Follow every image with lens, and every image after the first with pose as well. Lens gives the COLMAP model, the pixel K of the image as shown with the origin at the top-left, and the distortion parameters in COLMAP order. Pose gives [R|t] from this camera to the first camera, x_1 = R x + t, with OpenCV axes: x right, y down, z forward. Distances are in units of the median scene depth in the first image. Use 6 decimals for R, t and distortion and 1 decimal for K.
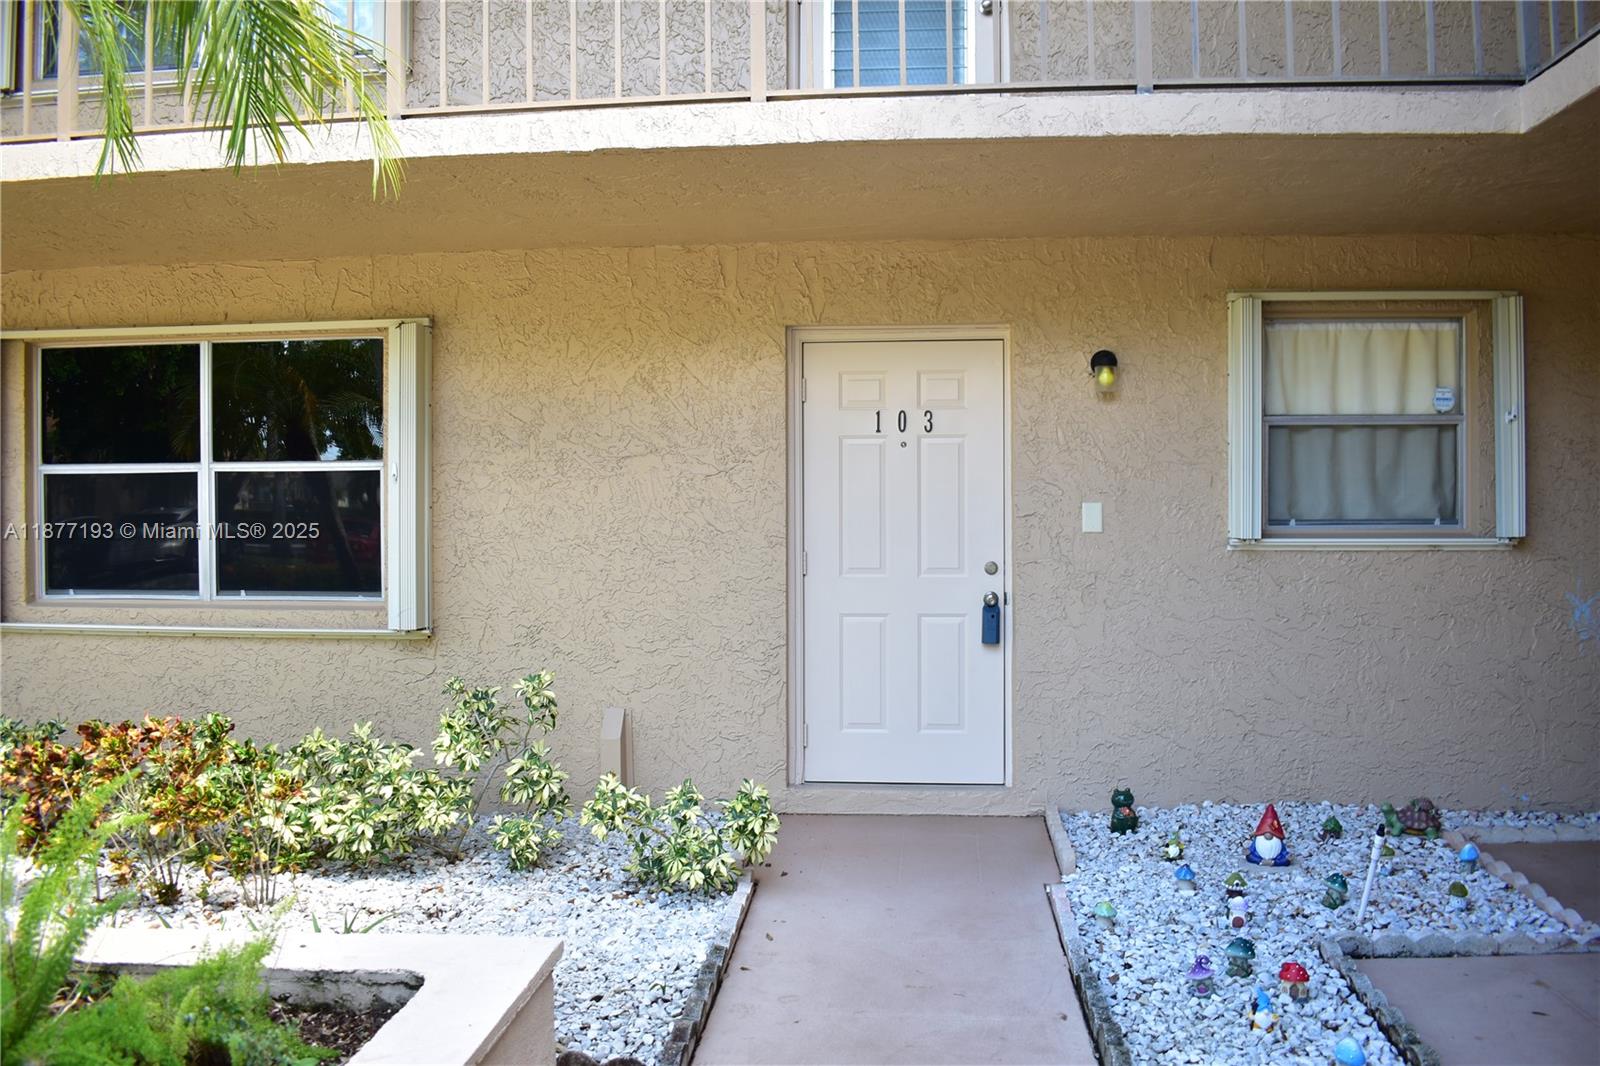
lens RADIAL K [[1239.9, 0, 799.0], [0, 1239.9, 528.5], [0, 0, 1]] dist [-0.057877, -0.007279]
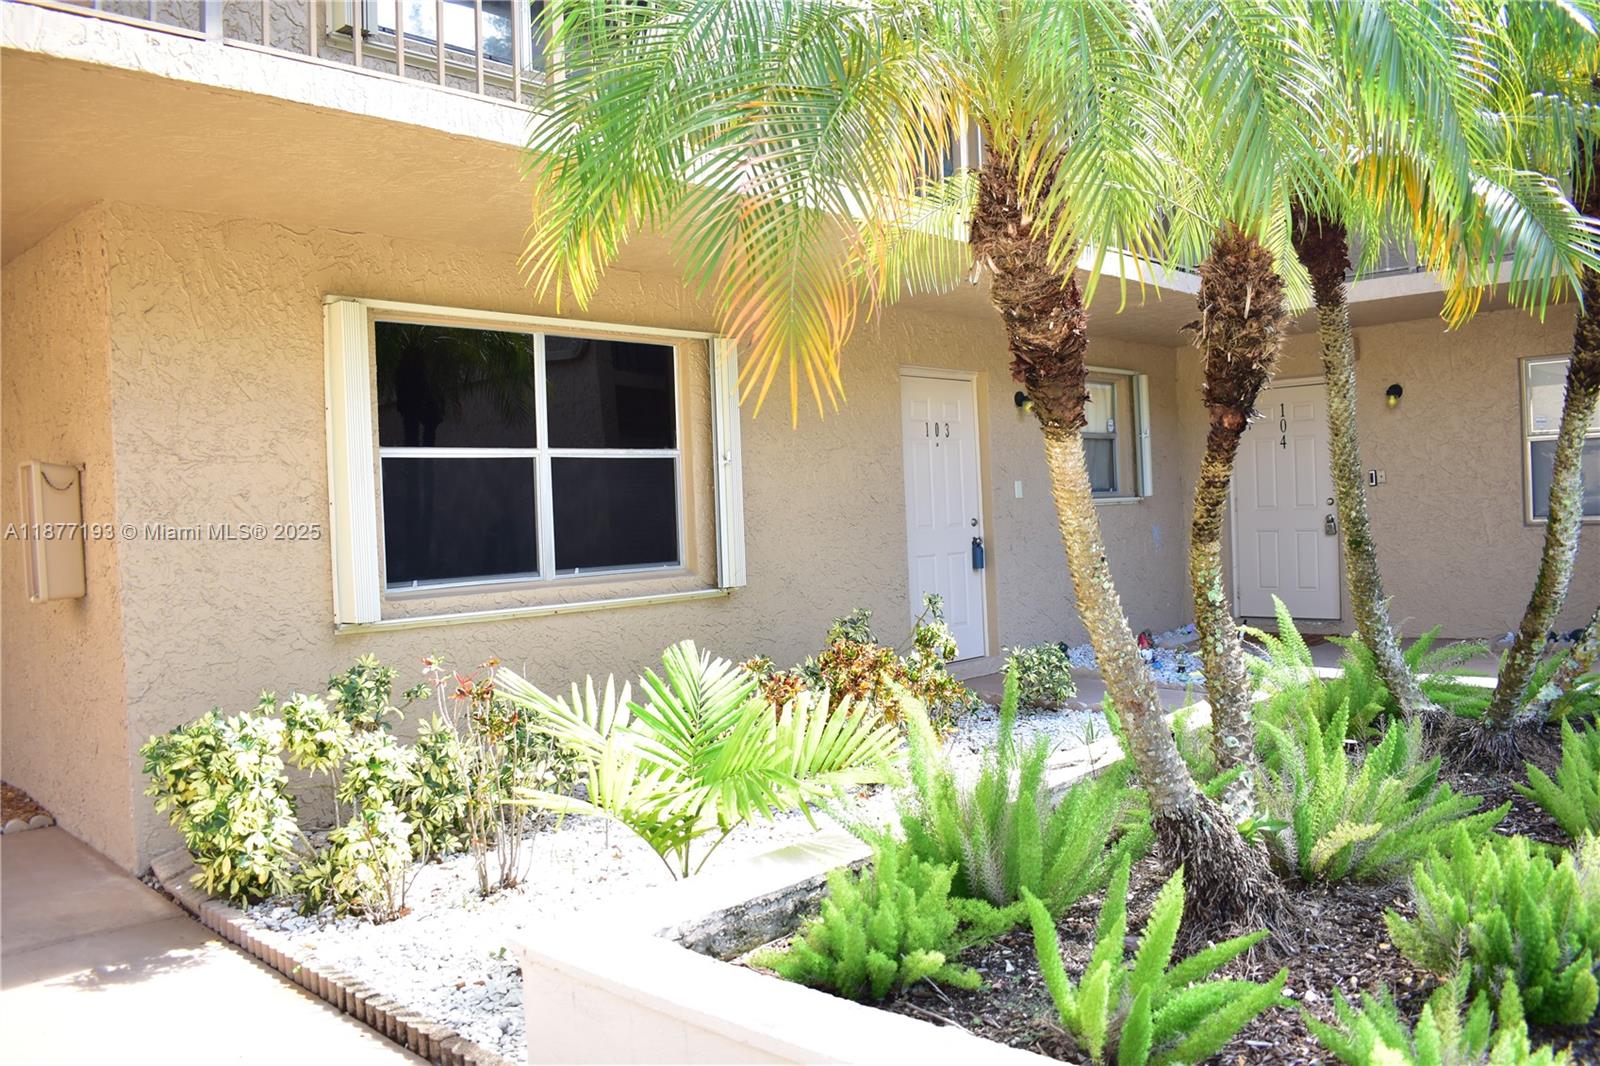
lens RADIAL K [[1239.9, 0, 802.6], [0, 1239.9, 531.8], [0, 0, 1]] dist [-0.057877, -0.007279]
pose [[0.608604, -0.038171, 0.792555, -1.192890], [0.032632, 0.999201, 0.023065, 0.000270], [-0.792803, 0.011825, 0.609364, 0.180699]]
